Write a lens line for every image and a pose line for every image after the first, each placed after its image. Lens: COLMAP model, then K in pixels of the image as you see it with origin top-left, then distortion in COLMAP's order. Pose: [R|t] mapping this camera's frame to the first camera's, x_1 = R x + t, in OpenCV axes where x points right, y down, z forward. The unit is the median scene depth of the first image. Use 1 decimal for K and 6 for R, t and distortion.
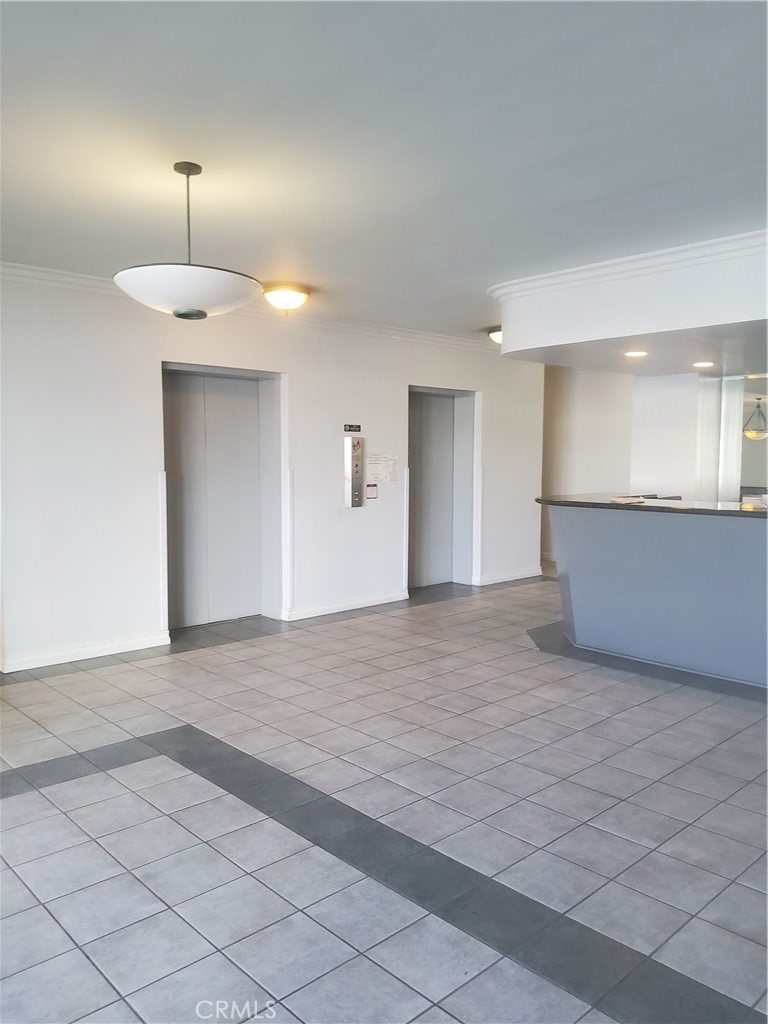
lens RADIAL K [[774.2, 0, 389.5], [0, 774.2, 512.8], [0, 0, 1]] dist [0.114480, -0.184712]
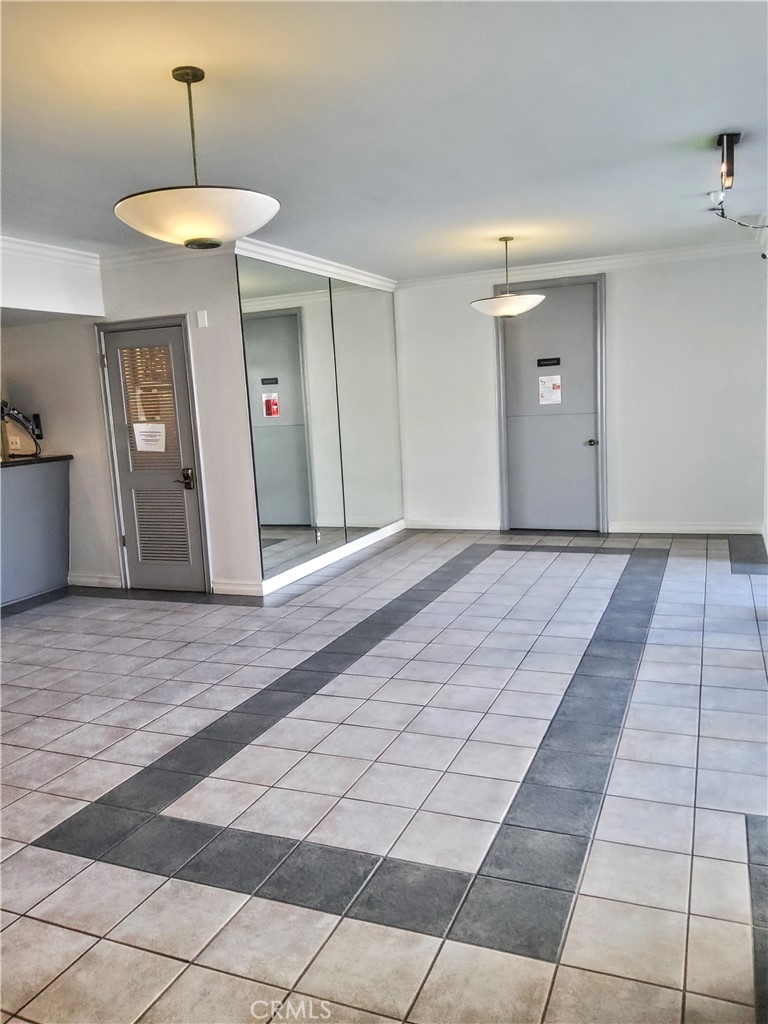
lens RADIAL K [[774.2, 0, 389.5], [0, 774.2, 512.8], [0, 0, 1]] dist [0.114480, -0.184712]
pose [[-0.411687, -0.107569, 0.904955, -1.167712], [0.117491, 0.978457, 0.169756, -0.080253], [-0.903720, 0.176210, -0.390180, 1.196115]]
